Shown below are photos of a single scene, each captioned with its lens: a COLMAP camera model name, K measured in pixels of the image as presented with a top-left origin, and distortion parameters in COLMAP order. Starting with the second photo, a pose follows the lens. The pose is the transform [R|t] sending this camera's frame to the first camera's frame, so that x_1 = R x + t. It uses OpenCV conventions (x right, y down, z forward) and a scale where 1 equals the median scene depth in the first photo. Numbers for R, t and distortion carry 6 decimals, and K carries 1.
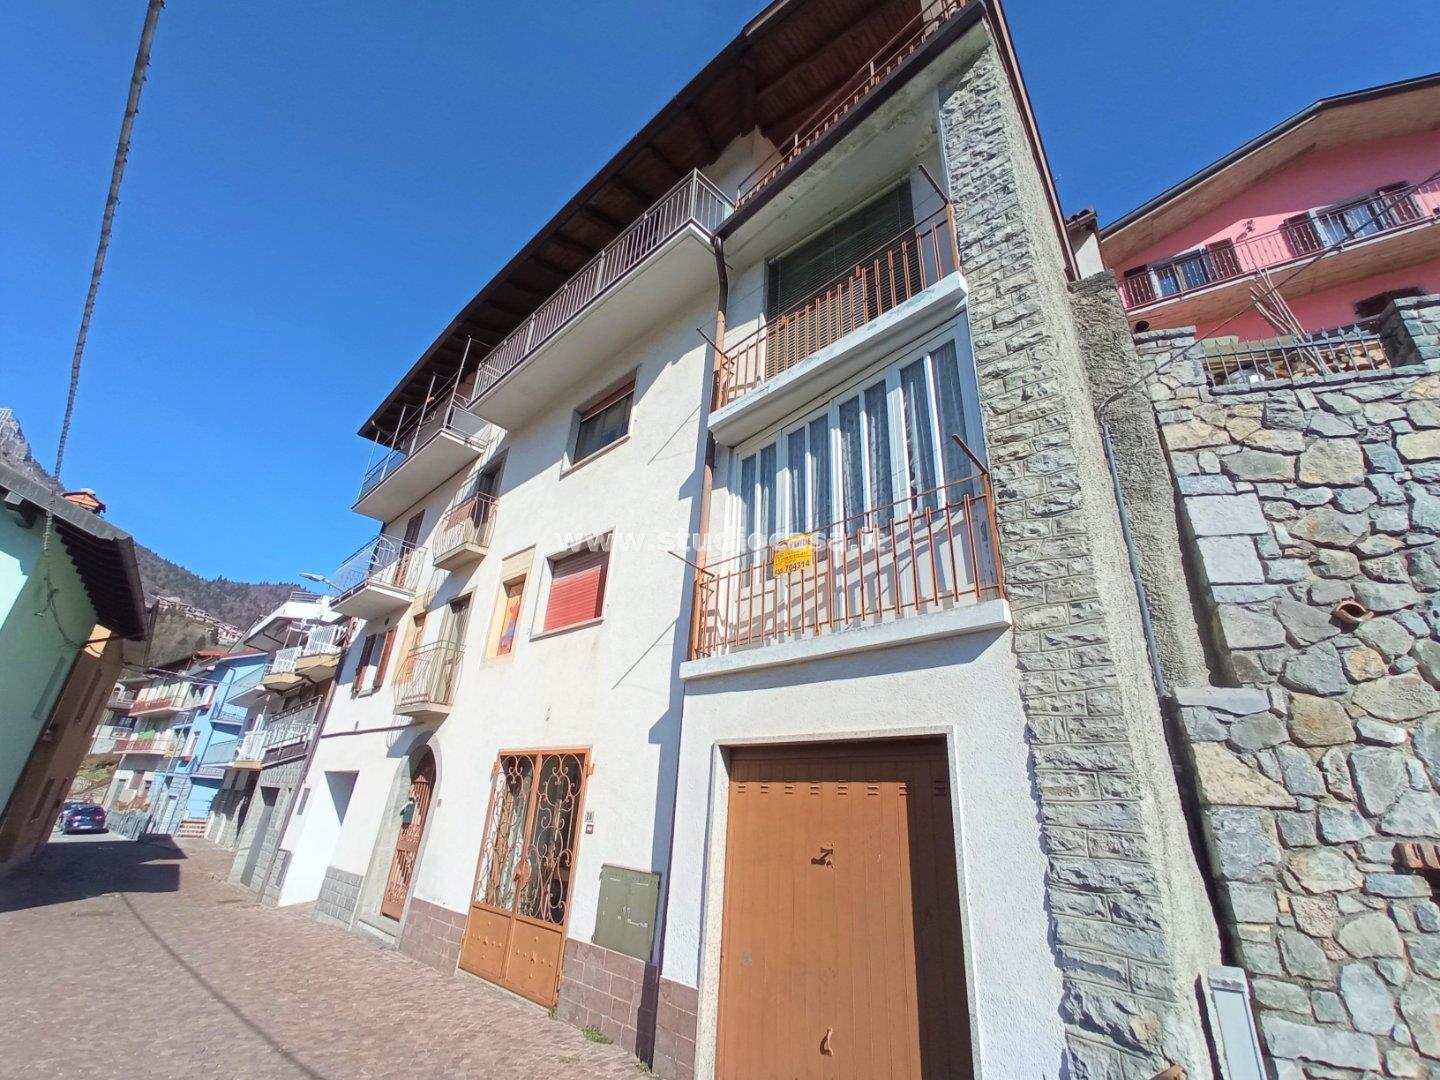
lens RADIAL K [[671.9, 0, 701.2], [0, 671.9, 504.6], [0, 0, 1]] dist [-0.018635, 0.004964]
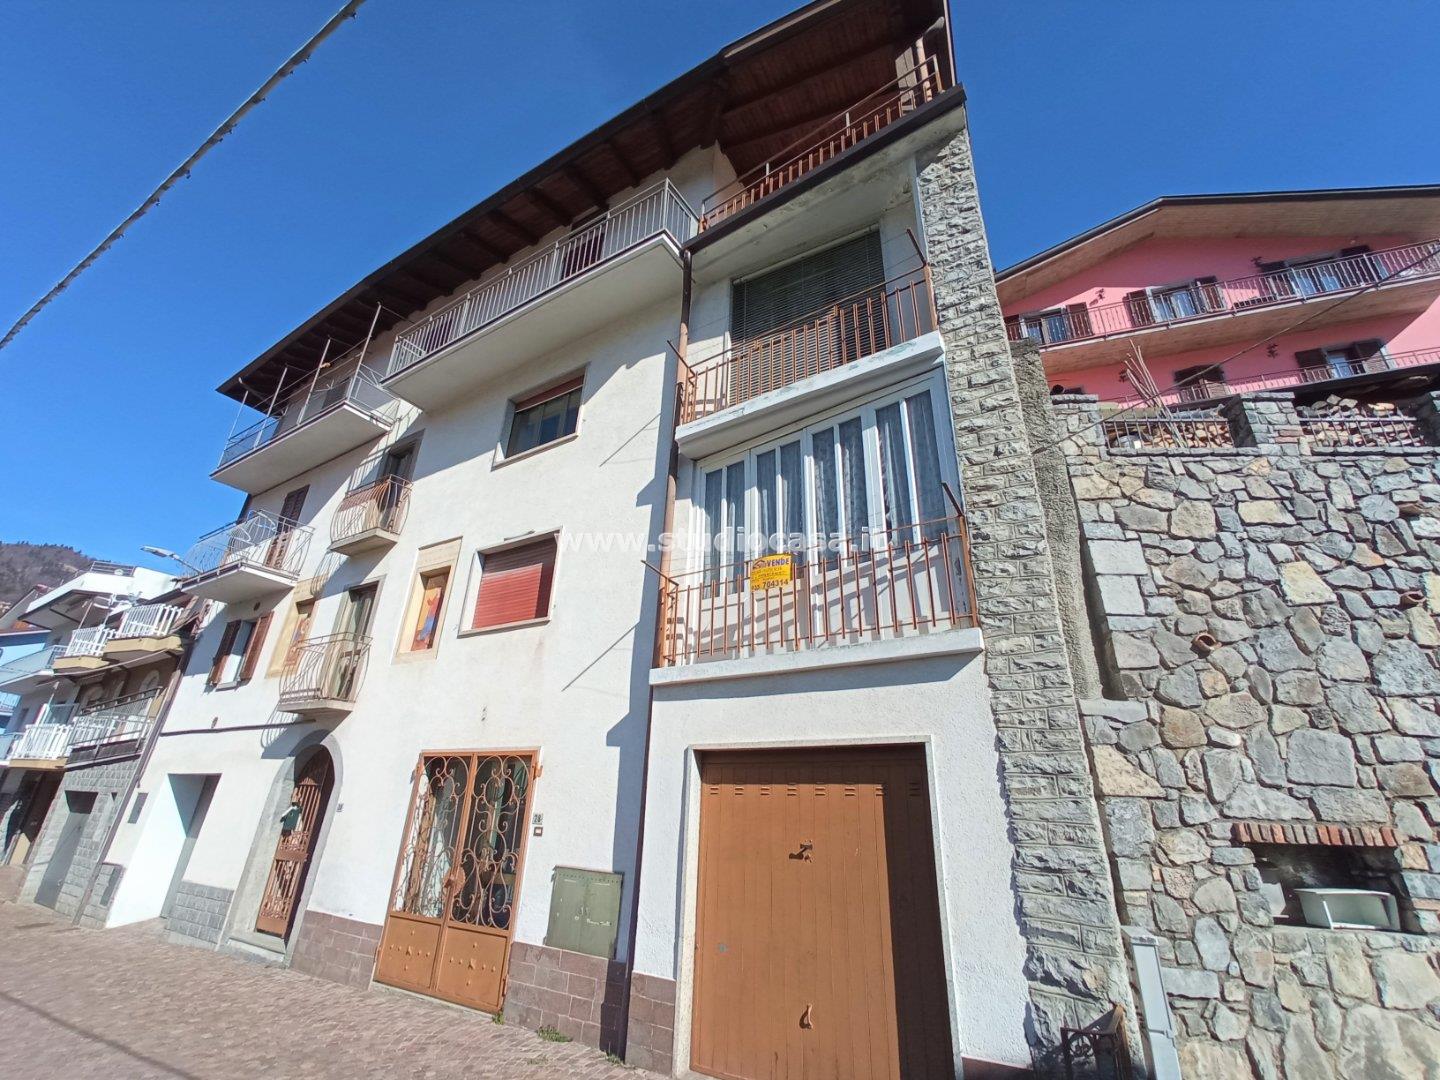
lens RADIAL K [[679.6, 0, 713.7], [0, 679.6, 502.5], [0, 0, 1]] dist [-0.032616, 0.016964]
pose [[0.973461, 0.069251, 0.218123, -0.202471], [-0.072215, 0.997373, 0.005636, -0.037377], [-0.217160, -0.021238, 0.975905, -0.036020]]
